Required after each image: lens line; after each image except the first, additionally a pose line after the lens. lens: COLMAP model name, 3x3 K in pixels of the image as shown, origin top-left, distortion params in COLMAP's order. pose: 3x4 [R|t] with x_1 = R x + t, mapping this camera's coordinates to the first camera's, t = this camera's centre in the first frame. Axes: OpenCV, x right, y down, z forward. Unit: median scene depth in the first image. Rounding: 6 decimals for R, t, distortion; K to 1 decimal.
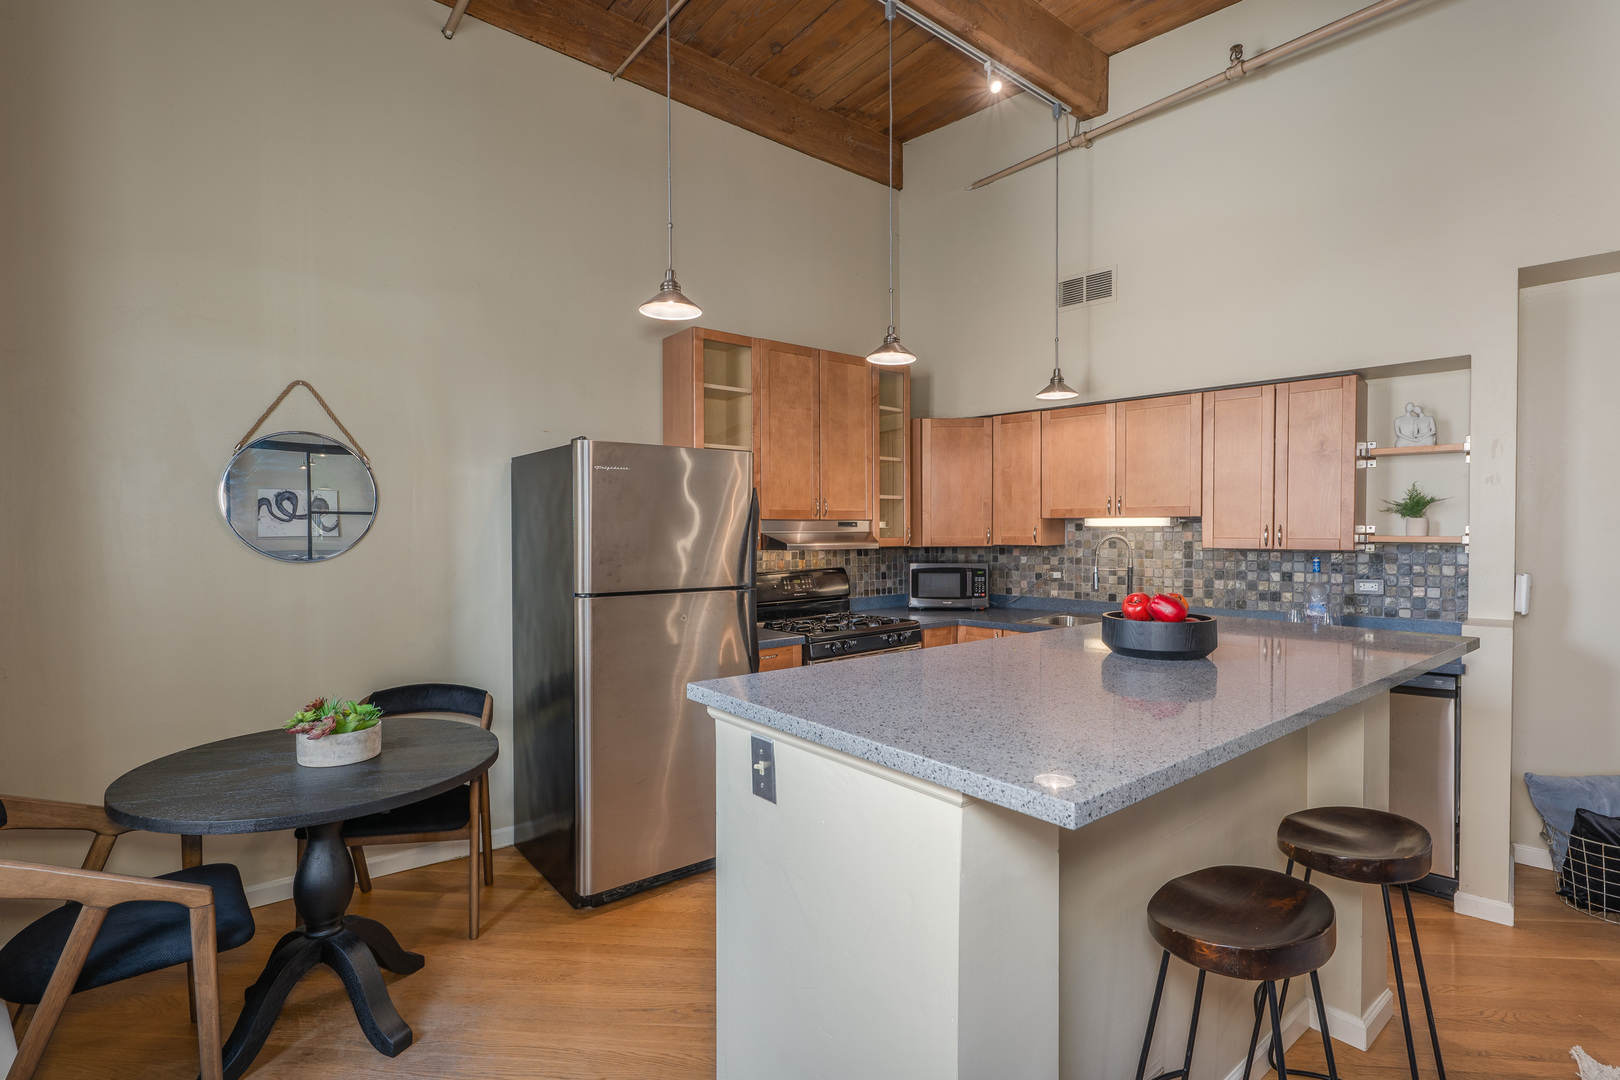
lens RADIAL K [[760.8, 0, 810.0], [0, 760.8, 540.0], [0, 0, 1]] dist [0.001222, 0.000480]
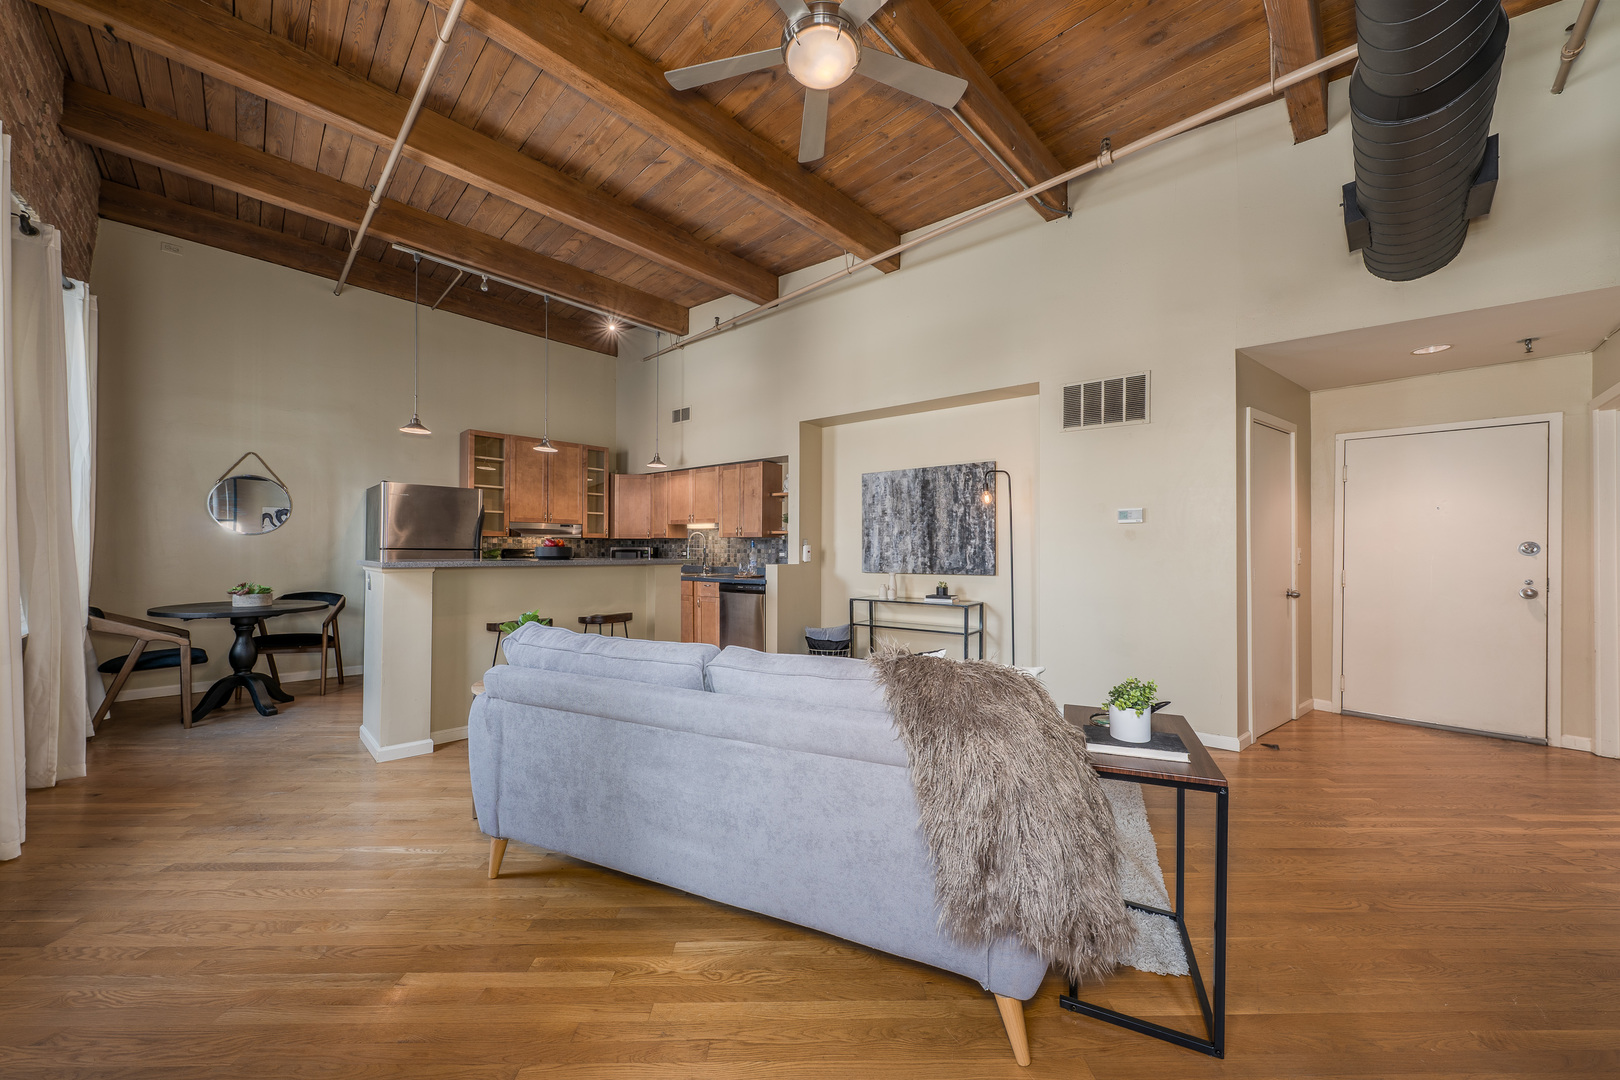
lens RADIAL K [[568.1, 0, 816.7], [0, 568.1, 544.5], [0, 0, 1]] dist [-0.000264, -0.000016]
pose [[0.992576, 0.010172, 0.121202, 0.549778], [-0.007327, 0.999688, -0.023899, 0.062342], [-0.121407, 0.022833, 0.992340, -0.598603]]
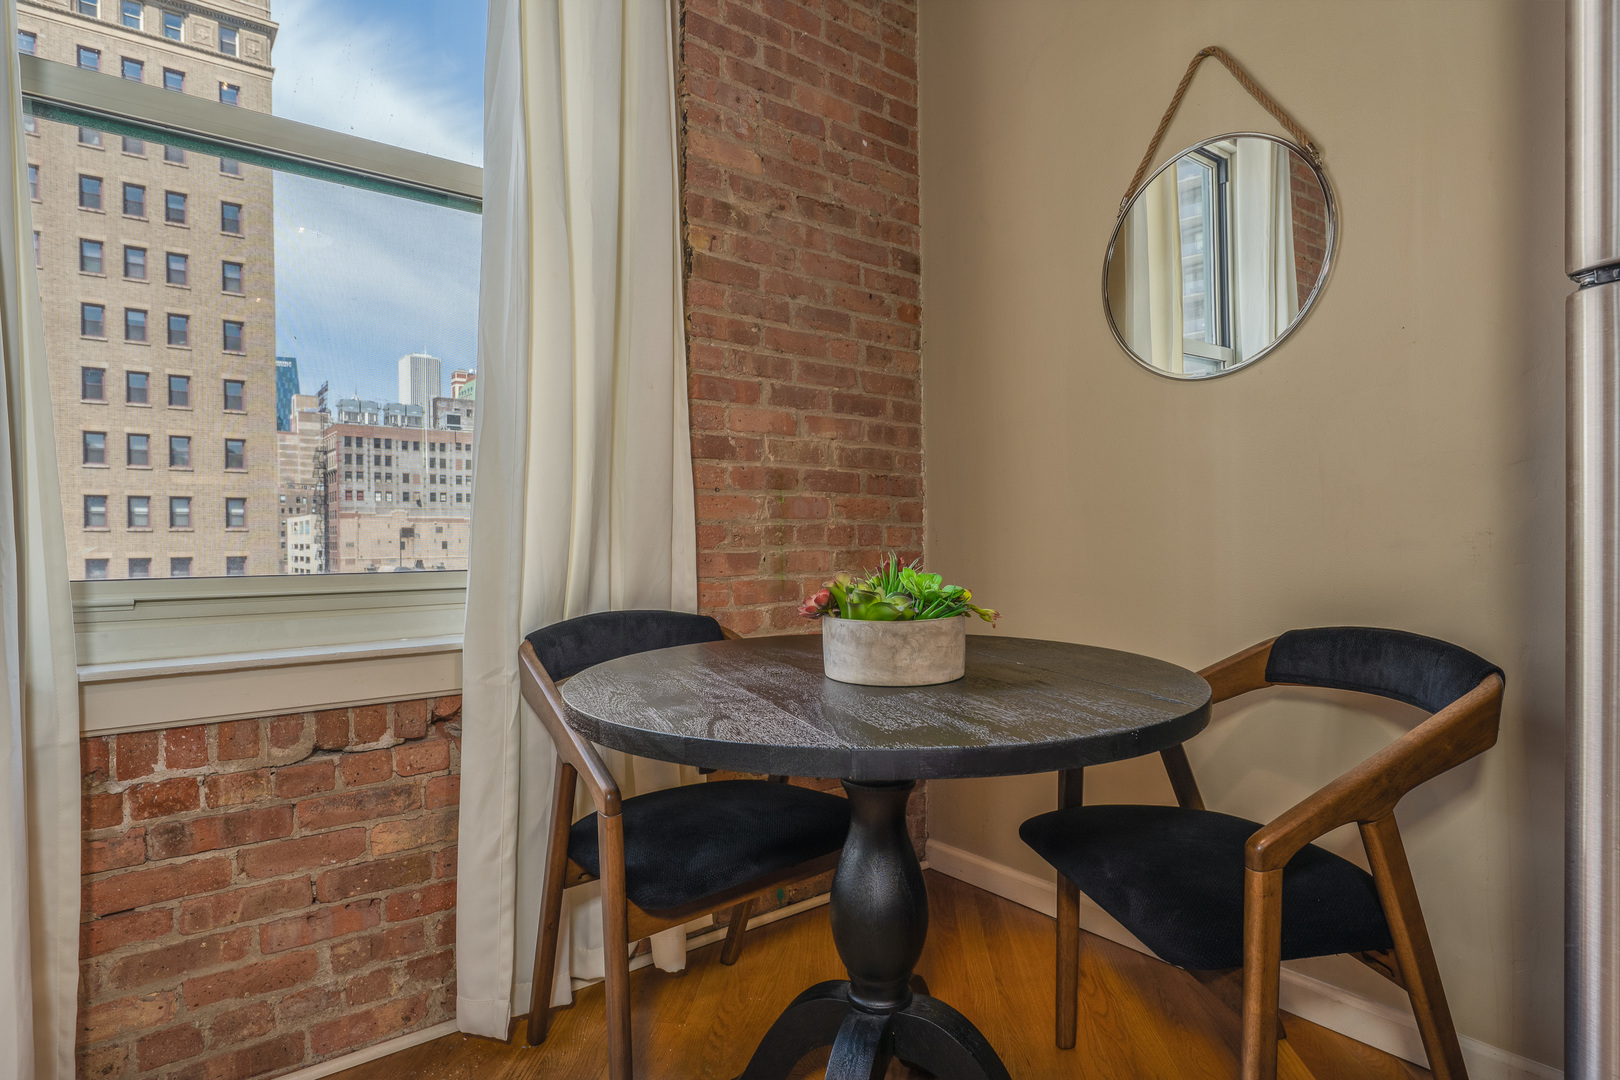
lens RADIAL K [[879.3, 0, 810.9], [0, 879.3, 547.5], [0, 0, 1]] dist [-0.000356, -0.000538]
pose [[-0.000957, 0.013159, -0.999913, -0.027838], [-0.004085, 0.999905, 0.013163, 0.106576], [0.999991, 0.004098, -0.000903, 0.517791]]
